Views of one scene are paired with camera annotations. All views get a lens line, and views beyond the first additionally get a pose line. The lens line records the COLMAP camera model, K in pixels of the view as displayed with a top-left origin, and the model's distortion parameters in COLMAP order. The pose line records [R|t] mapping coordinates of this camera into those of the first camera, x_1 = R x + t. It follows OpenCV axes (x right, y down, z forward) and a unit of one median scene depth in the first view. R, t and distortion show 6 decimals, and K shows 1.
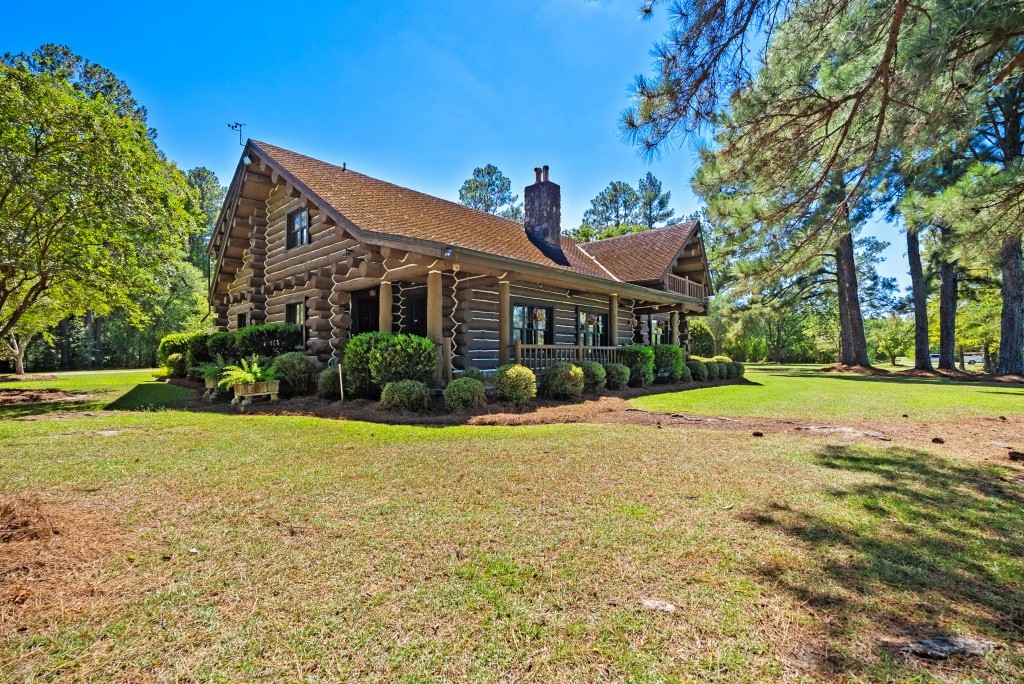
lens RADIAL K [[450.8, 0, 511.9], [0, 450.8, 343.7], [0, 0, 1]] dist [-0.002161, -0.000046]
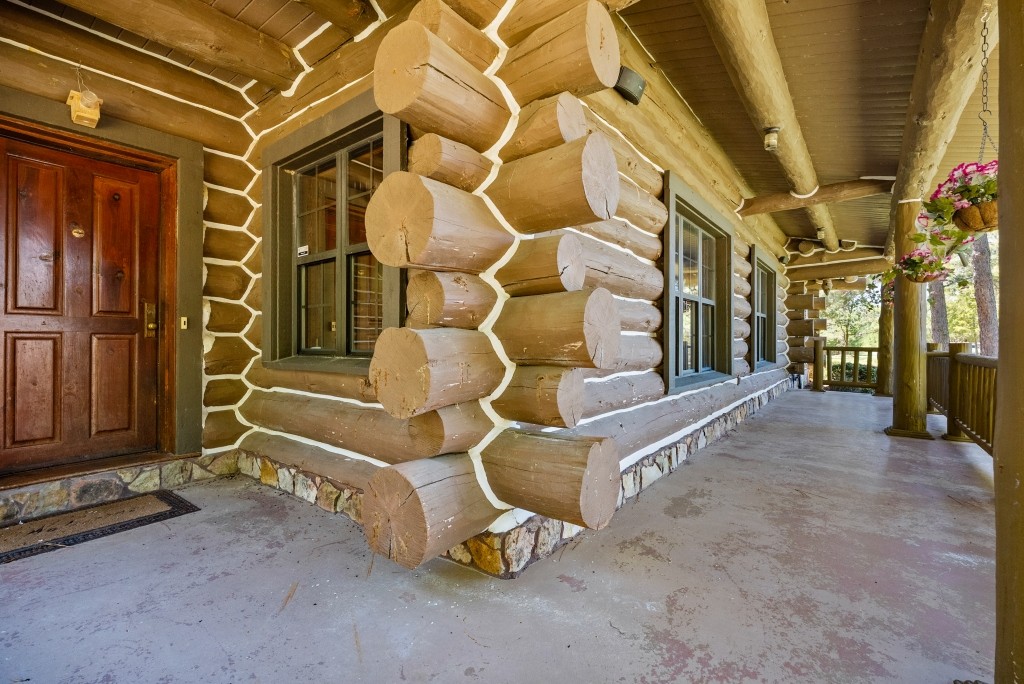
lens RADIAL K [[450.8, 0, 512.2], [0, 450.8, 340.6], [0, 0, 1]] dist [-0.002161, -0.000046]
pose [[0.994629, 0.001768, 0.103494, -0.140329], [-0.002585, 0.999967, 0.007756, -0.007363], [-0.103476, -0.007982, 0.994600, 0.832311]]
